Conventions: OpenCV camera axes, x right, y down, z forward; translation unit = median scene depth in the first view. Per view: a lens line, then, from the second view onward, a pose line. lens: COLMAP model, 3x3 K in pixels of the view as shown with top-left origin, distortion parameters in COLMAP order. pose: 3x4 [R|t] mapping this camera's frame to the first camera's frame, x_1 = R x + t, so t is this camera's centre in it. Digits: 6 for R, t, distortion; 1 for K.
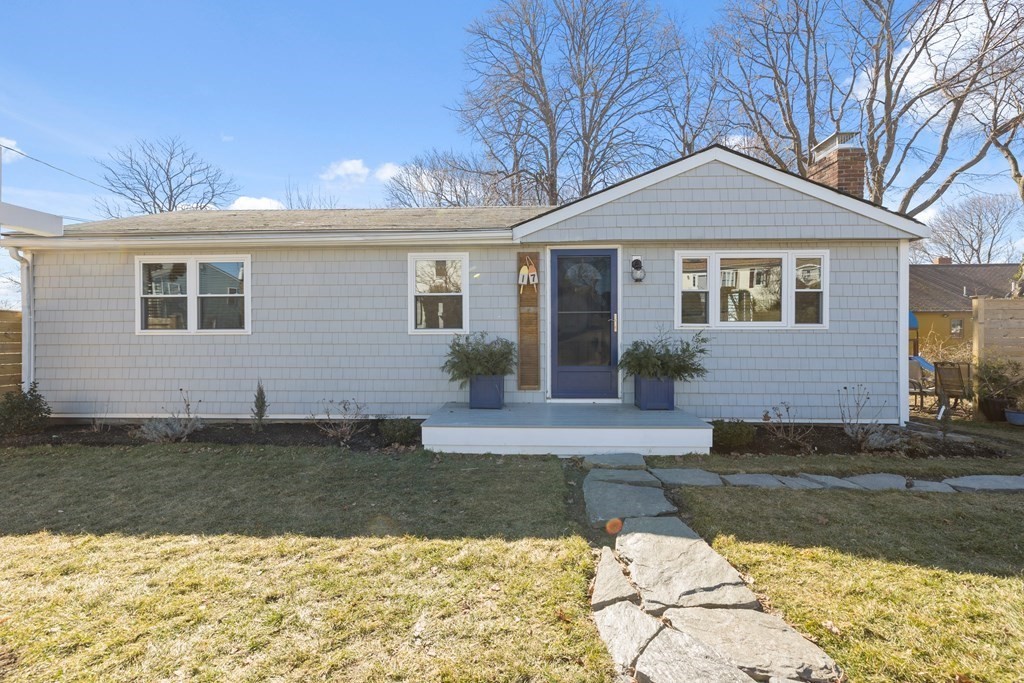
lens RADIAL K [[464.1, 0, 511.9], [0, 464.1, 336.8], [0, 0, 1]] dist [-0.004320, 0.000499]
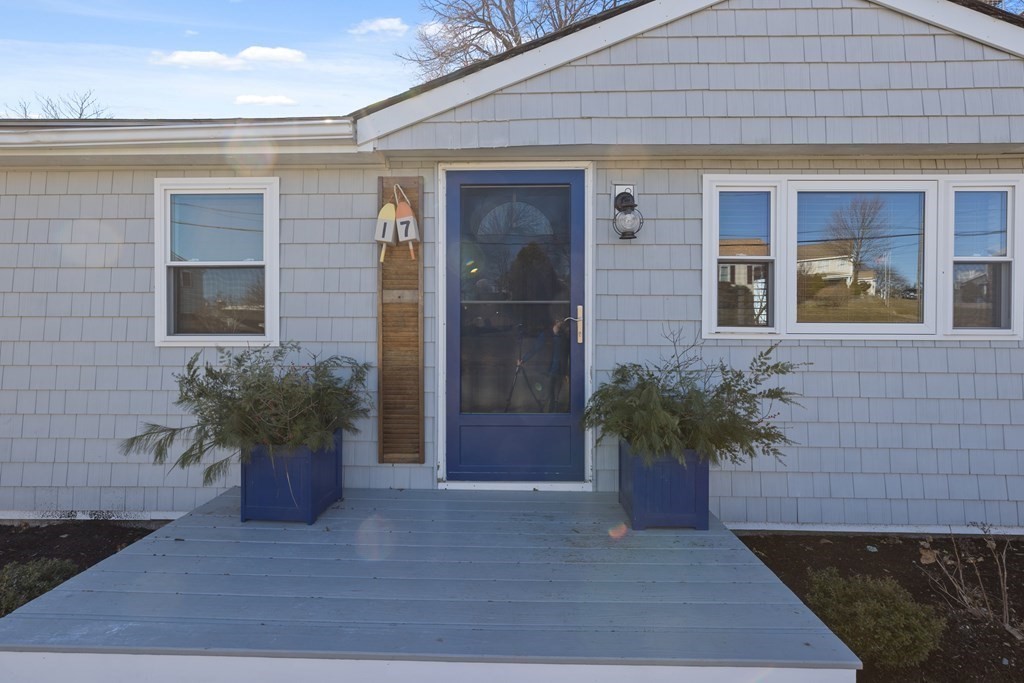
lens RADIAL K [[464.1, 0, 511.9], [0, 464.1, 336.8], [0, 0, 1]] dist [-0.004320, 0.000499]
pose [[0.999855, 0.003829, 0.016616, 0.145570], [-0.003953, 0.999965, 0.007439, -0.020710], [-0.016587, -0.007504, 0.999834, 0.523566]]
